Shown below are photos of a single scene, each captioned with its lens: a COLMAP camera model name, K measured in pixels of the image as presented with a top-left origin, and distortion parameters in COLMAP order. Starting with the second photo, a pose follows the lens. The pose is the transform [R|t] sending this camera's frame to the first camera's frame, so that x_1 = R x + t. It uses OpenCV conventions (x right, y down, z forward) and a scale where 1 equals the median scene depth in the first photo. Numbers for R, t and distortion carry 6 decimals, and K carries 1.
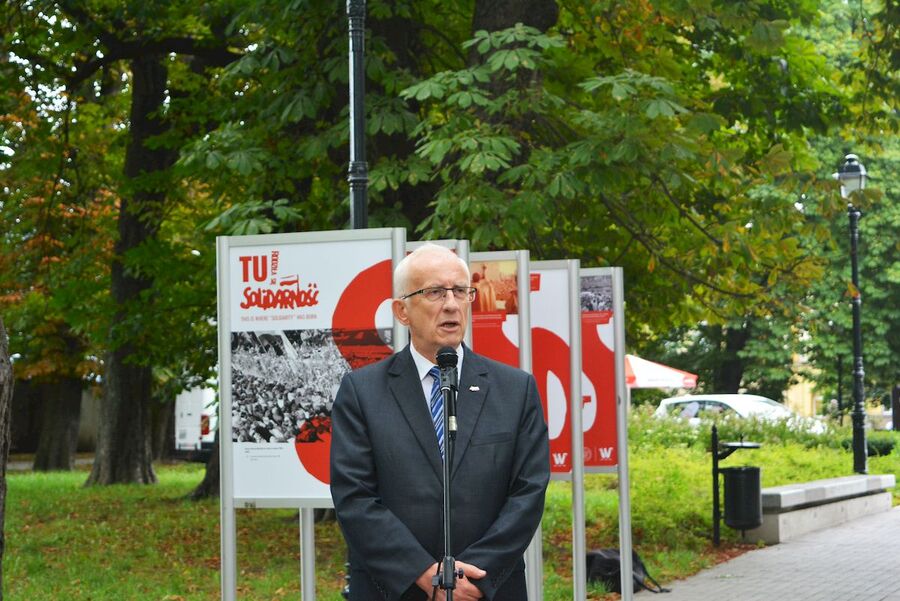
lens RADIAL K [[1915.2, 0, 450.0], [0, 1915.2, 300.5], [0, 0, 1]] dist [0.012037, -0.024908]
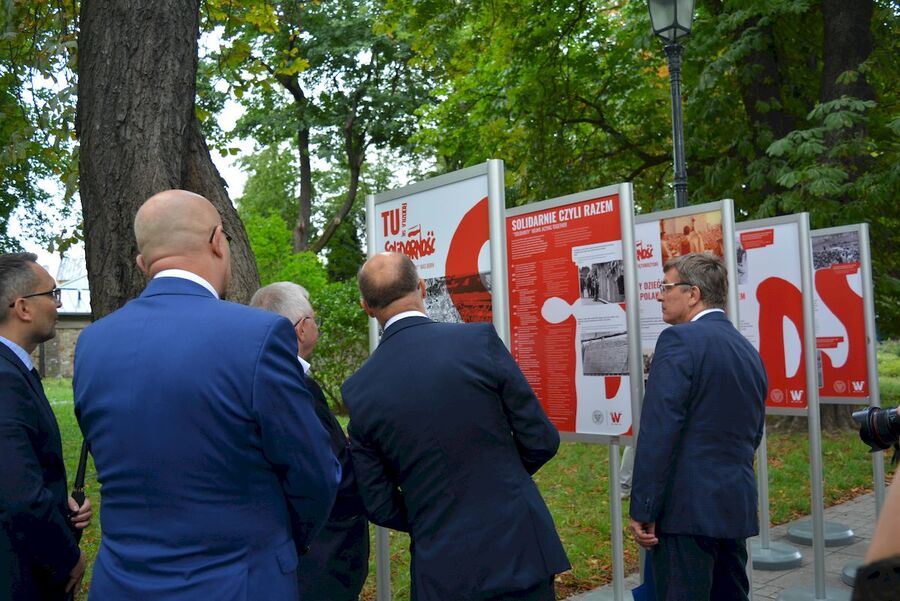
lens RADIAL K [[786.6, 0, 450.0], [0, 786.6, 300.5], [0, 0, 1]] dist [-0.067123, 0.001092]
pose [[0.872493, -0.034519, -0.487406, 0.129201], [0.038419, 0.999260, -0.001997, 0.027147], [0.487114, -0.016983, 0.873173, 0.650214]]
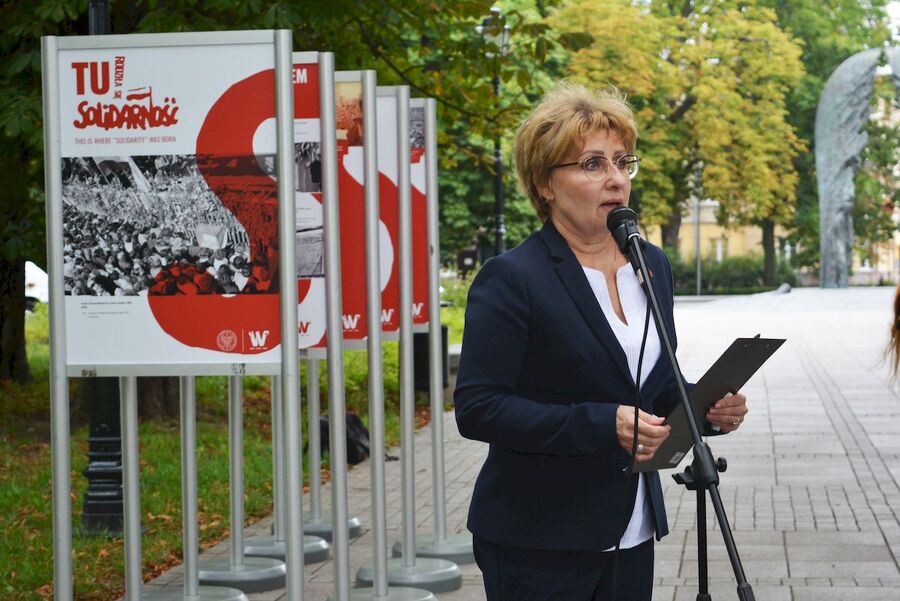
lens RADIAL K [[1915.2, 0, 450.0], [0, 1915.2, 300.5], [0, 0, 1]] dist [0.012037, -0.024908]
pose [[0.974950, -0.002782, 0.222408, -0.135095], [-0.013332, 0.997393, 0.070917, 0.017212], [-0.222026, -0.072105, 0.972371, 0.186292]]
